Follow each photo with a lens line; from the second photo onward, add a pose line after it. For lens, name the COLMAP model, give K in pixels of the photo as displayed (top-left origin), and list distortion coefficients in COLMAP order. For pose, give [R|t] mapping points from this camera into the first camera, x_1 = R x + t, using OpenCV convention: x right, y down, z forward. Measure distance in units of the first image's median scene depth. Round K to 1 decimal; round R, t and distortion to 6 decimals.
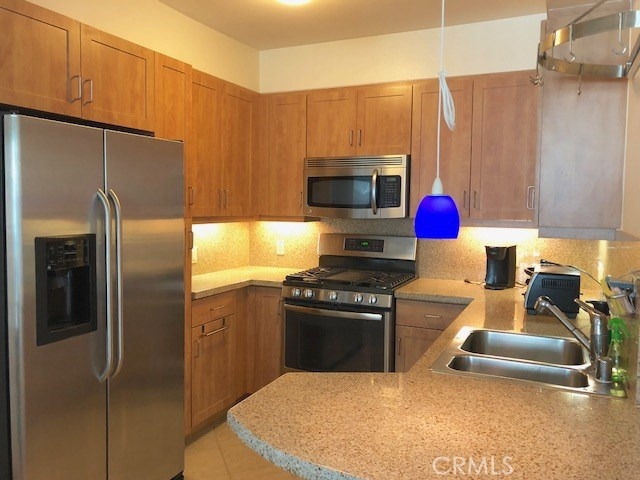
lens RADIAL K [[518.5, 0, 320.0], [0, 518.5, 240.0], [0, 0, 1]] dist [-0.002402, -0.002446]
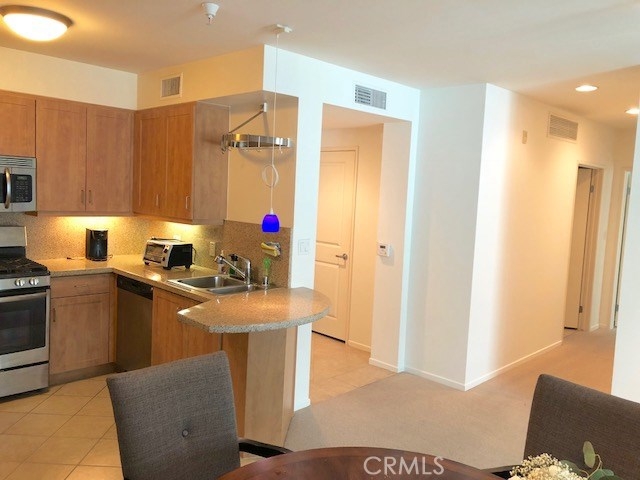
lens RADIAL K [[511.1, 0, 320.0], [0, 511.1, 240.0], [0, 0, 1]] dist [0.047700, -0.002017]
pose [[0.349292, -0.081863, 0.933431, -0.702457], [0.021158, 0.996611, 0.079487, -0.055085], [-0.936775, -0.008015, 0.349840, -0.031754]]
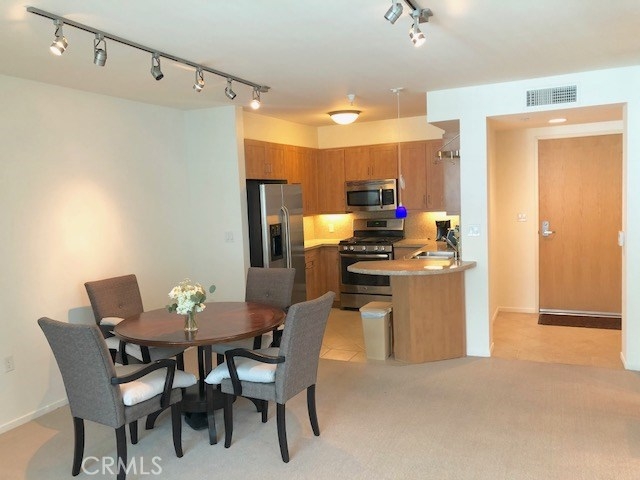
lens RADIAL K [[511.1, 0, 320.0], [0, 511.1, 240.0], [0, 0, 1]] dist [0.047700, -0.002017]
pose [[0.998666, -0.051606, -0.001750, -0.140825], [0.051632, 0.998424, 0.021969, 0.017787], [0.000613, -0.022030, 0.999757, -1.024036]]
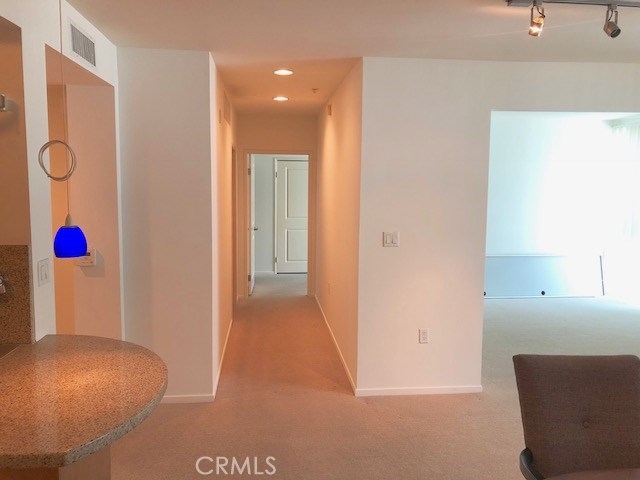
lens RADIAL K [[518.5, 0, 320.0], [0, 518.5, 240.0], [0, 0, 1]] dist [-0.002402, -0.002446]
pose [[-0.504894, -0.102956, 0.857019, -0.482522], [0.050833, 0.987592, 0.148589, -0.080688], [-0.861683, 0.118586, -0.493395, 0.389842]]
